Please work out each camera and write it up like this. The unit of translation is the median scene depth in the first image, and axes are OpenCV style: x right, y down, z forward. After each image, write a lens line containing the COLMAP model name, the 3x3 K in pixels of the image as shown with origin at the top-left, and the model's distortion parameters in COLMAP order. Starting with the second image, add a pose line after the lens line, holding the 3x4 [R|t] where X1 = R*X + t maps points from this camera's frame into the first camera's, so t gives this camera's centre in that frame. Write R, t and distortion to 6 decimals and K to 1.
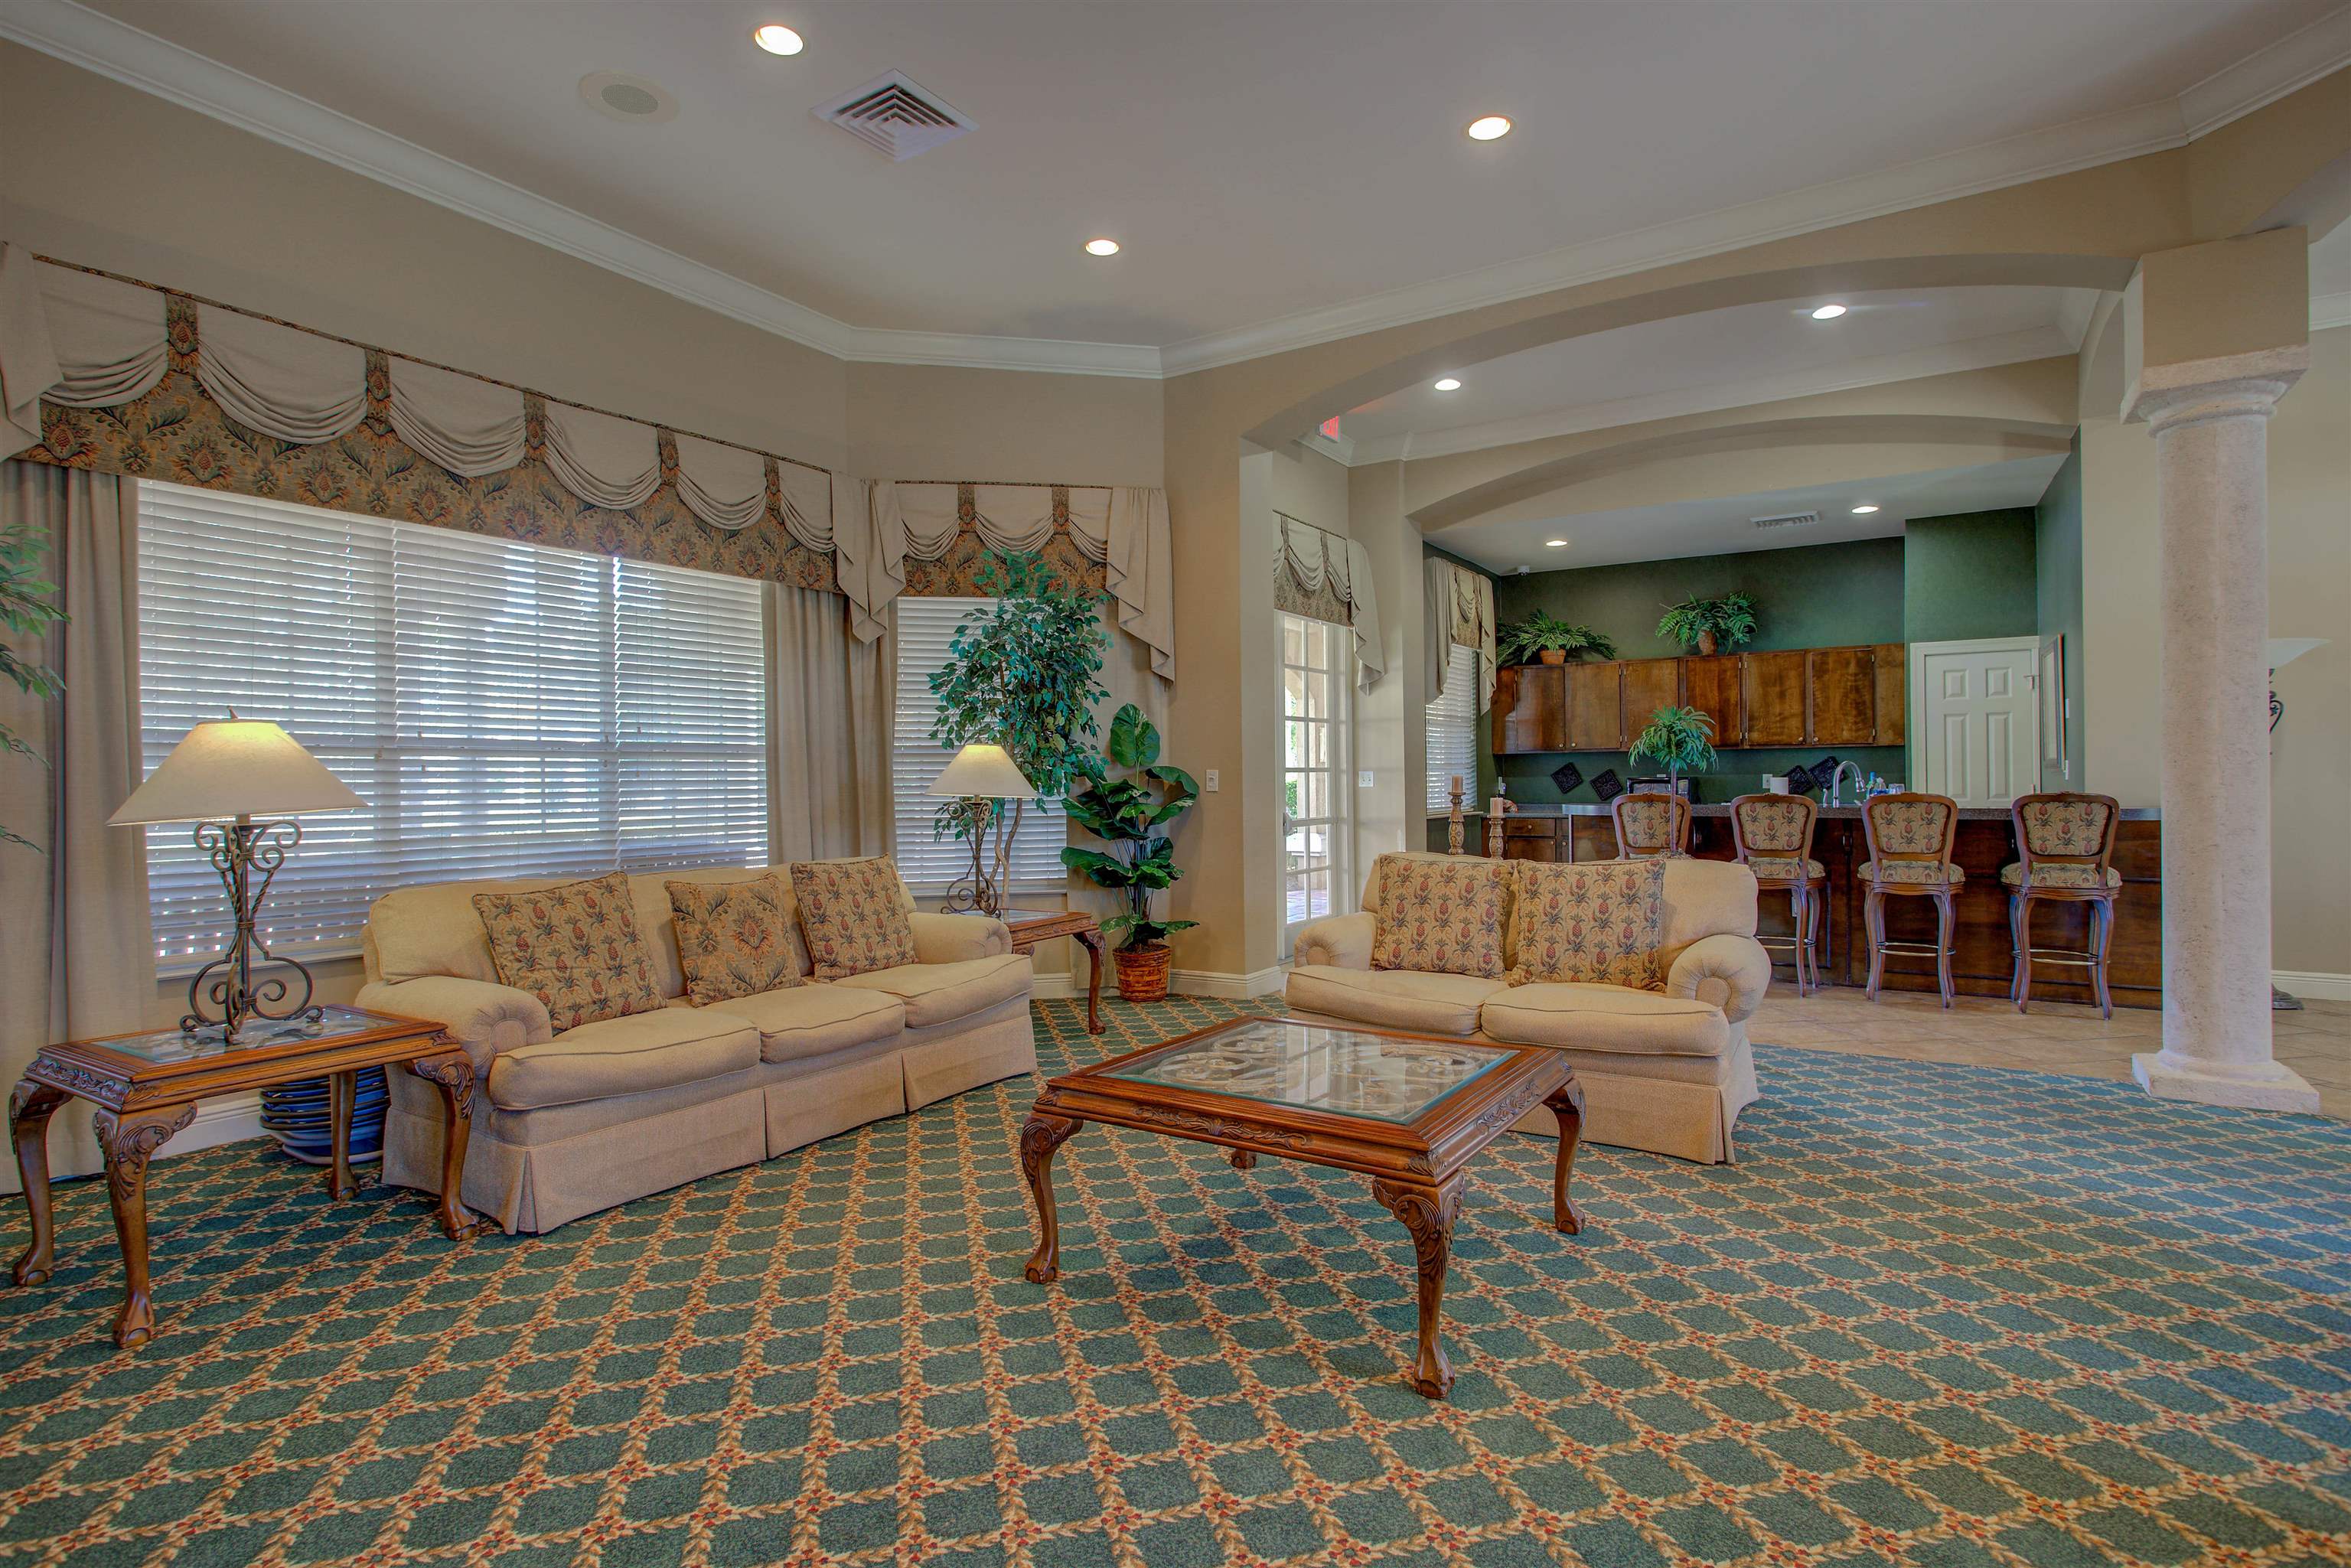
lens RADIAL K [[1204.7, 0, 1199.4], [0, 1204.7, 776.5], [0, 0, 1]] dist [-0.001395, 0.001472]
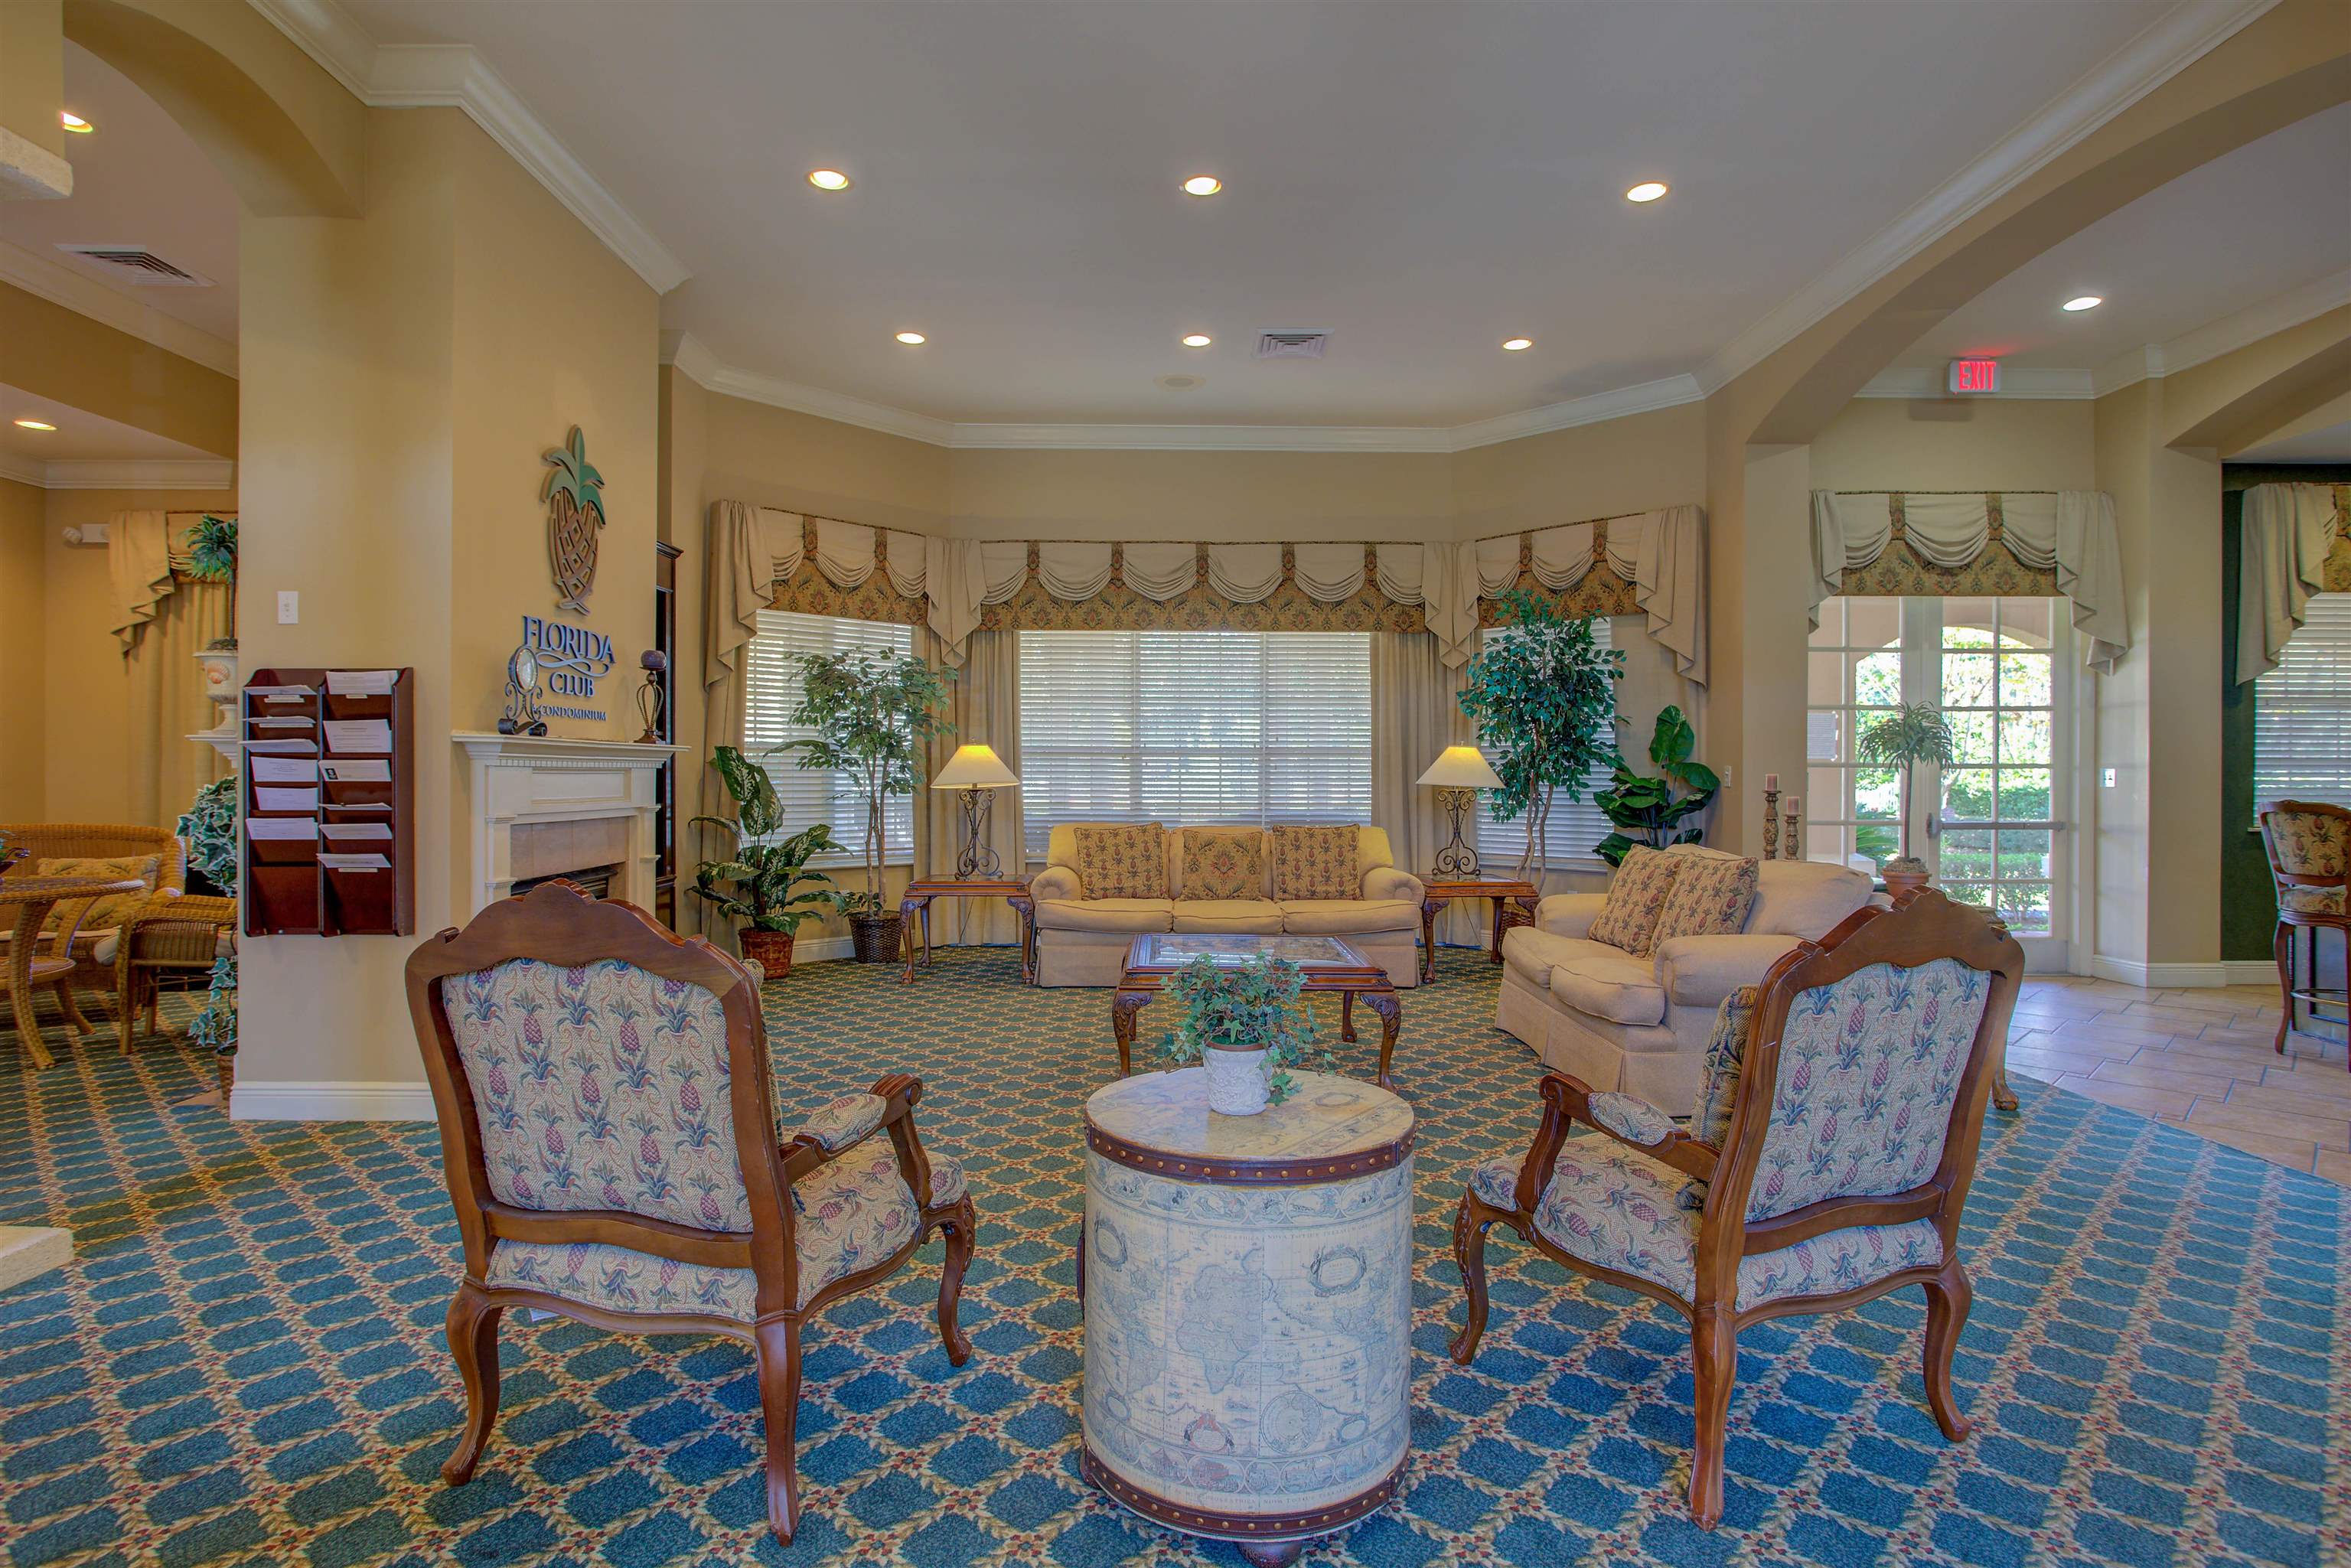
lens RADIAL K [[1206.1, 0, 1175.5], [0, 1206.1, 784.0], [0, 0, 1]] dist [-0.017444, 0.008434]
pose [[0.540949, 0.018238, -0.840858, 0.652440], [-0.005690, 0.999821, 0.018025, -0.006273], [0.841036, -0.004966, 0.540956, 0.033148]]
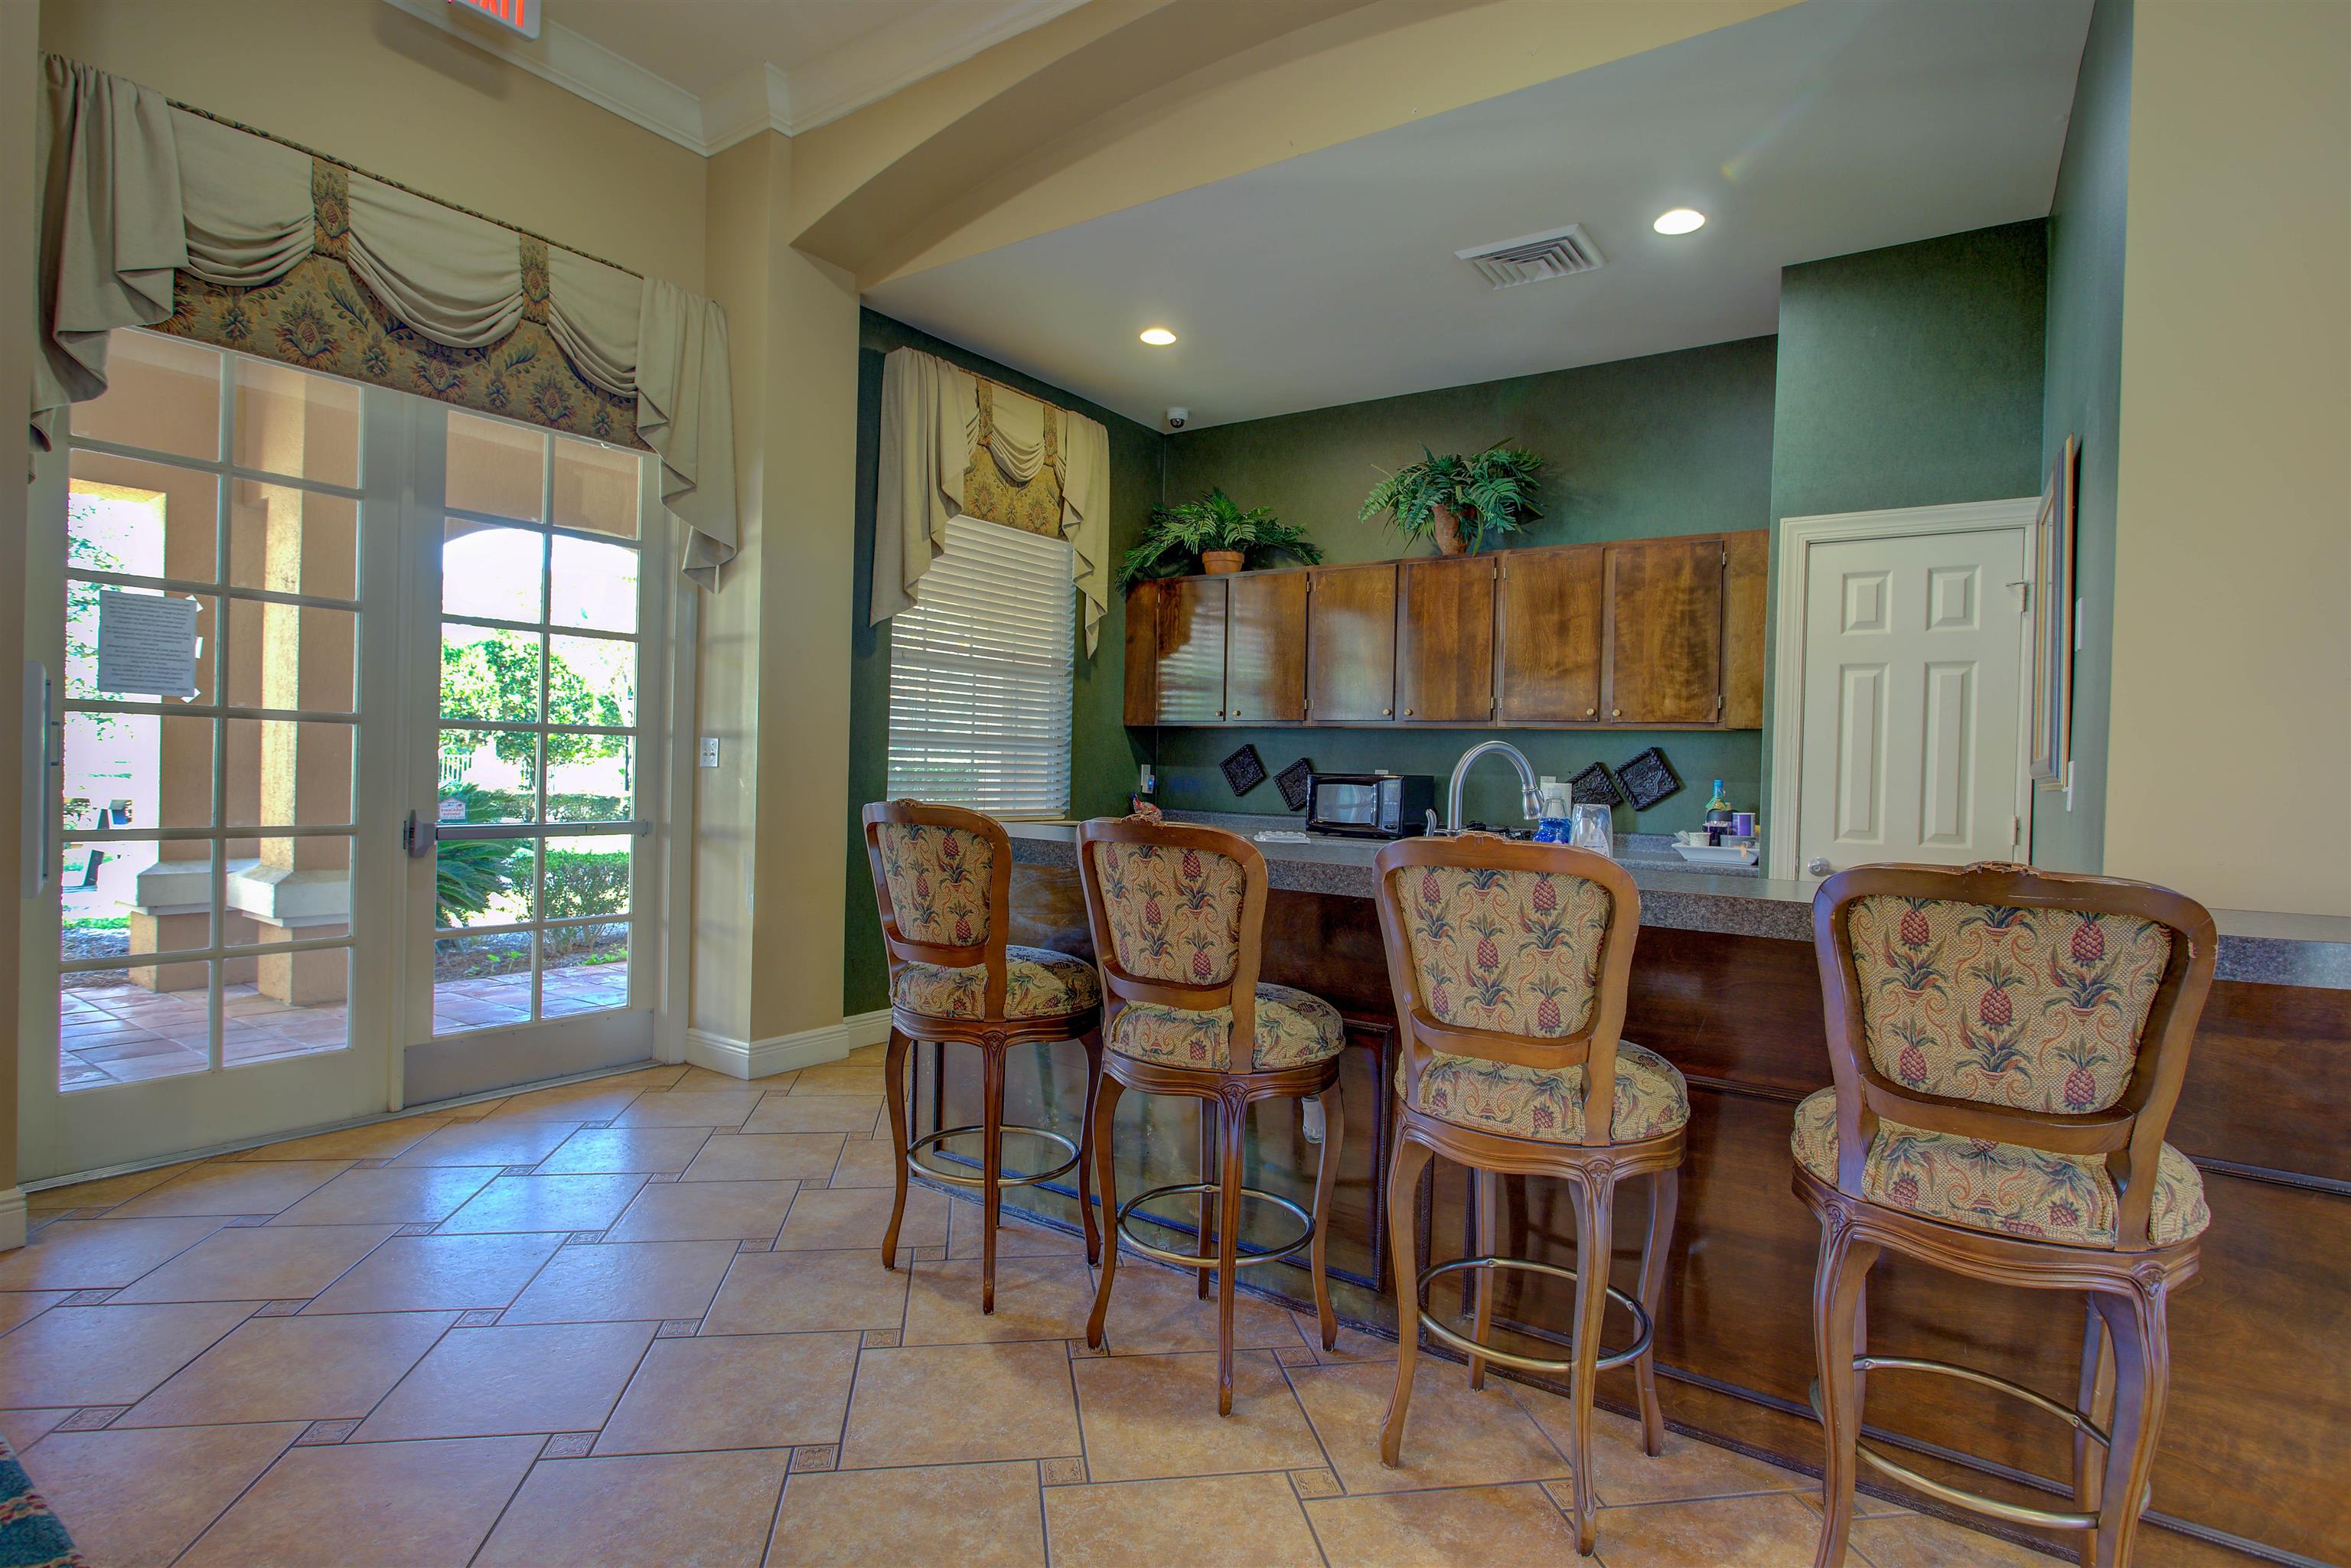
lens RADIAL K [[1206.1, 0, 1175.5], [0, 1206.1, 784.0], [0, 0, 1]] dist [-0.017444, 0.008434]
pose [[0.997654, 0.041162, -0.054702, 0.501977], [-0.040298, 0.999046, 0.016800, -0.001218], [0.055341, -0.014557, 0.998361, 0.663225]]
